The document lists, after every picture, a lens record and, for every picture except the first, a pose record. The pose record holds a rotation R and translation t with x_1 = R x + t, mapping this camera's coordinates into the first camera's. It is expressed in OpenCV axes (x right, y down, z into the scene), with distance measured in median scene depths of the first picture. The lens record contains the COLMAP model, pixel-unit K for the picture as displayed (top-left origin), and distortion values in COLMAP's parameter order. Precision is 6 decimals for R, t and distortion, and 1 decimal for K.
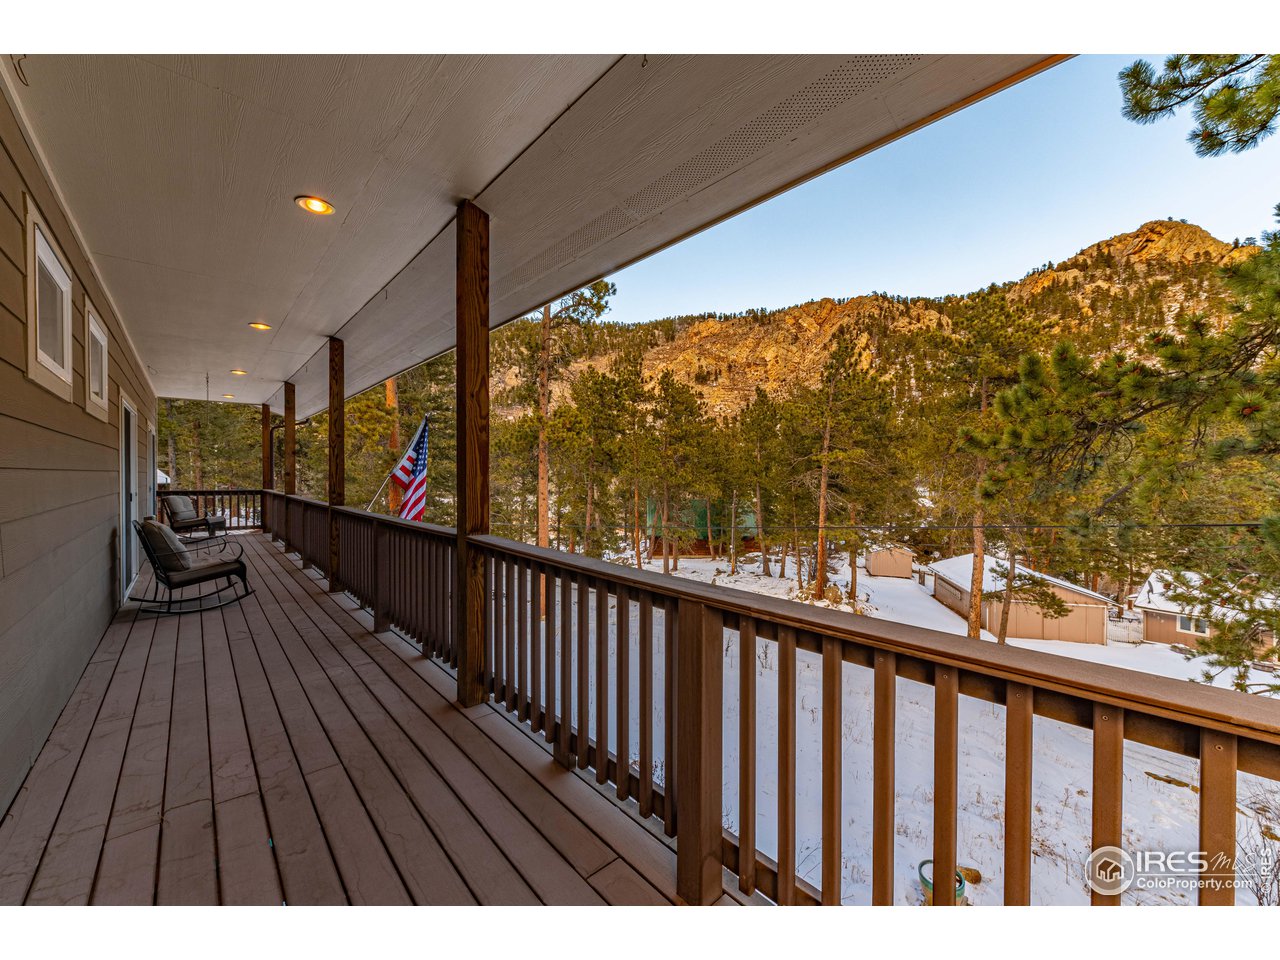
lens RADIAL K [[502.2, 0, 637.9], [0, 502.2, 481.2], [0, 0, 1]] dist [-0.000831, -0.000199]
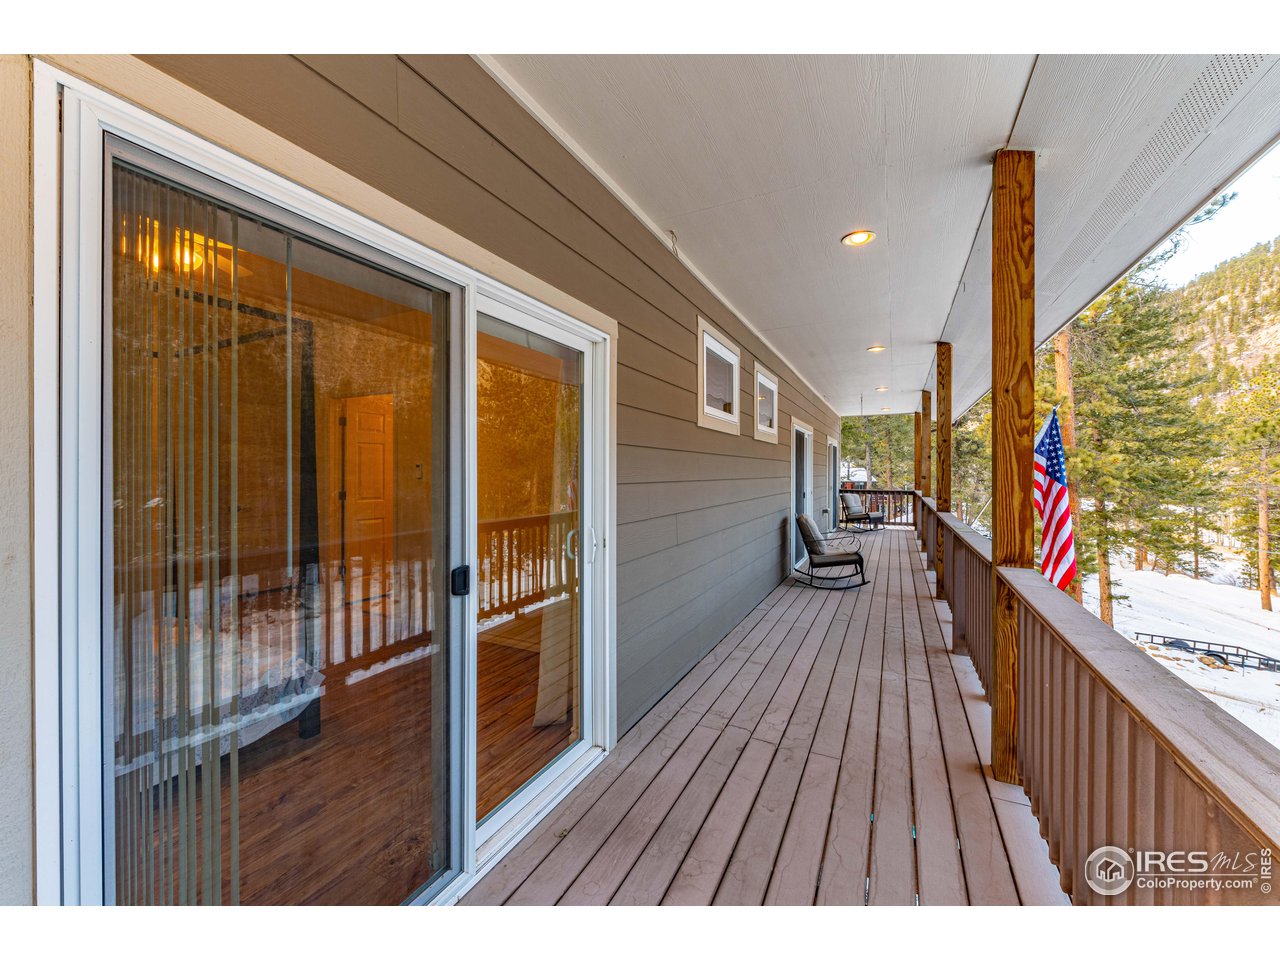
lens RADIAL K [[502.2, 0, 637.8], [0, 502.2, 474.3], [0, 0, 1]] dist [-0.000831, -0.000199]
pose [[0.362050, 0.000210, -0.932159, 0.159580], [-0.011055, 0.999931, -0.004069, -0.022721], [0.932093, 0.011778, 0.362027, 0.134253]]
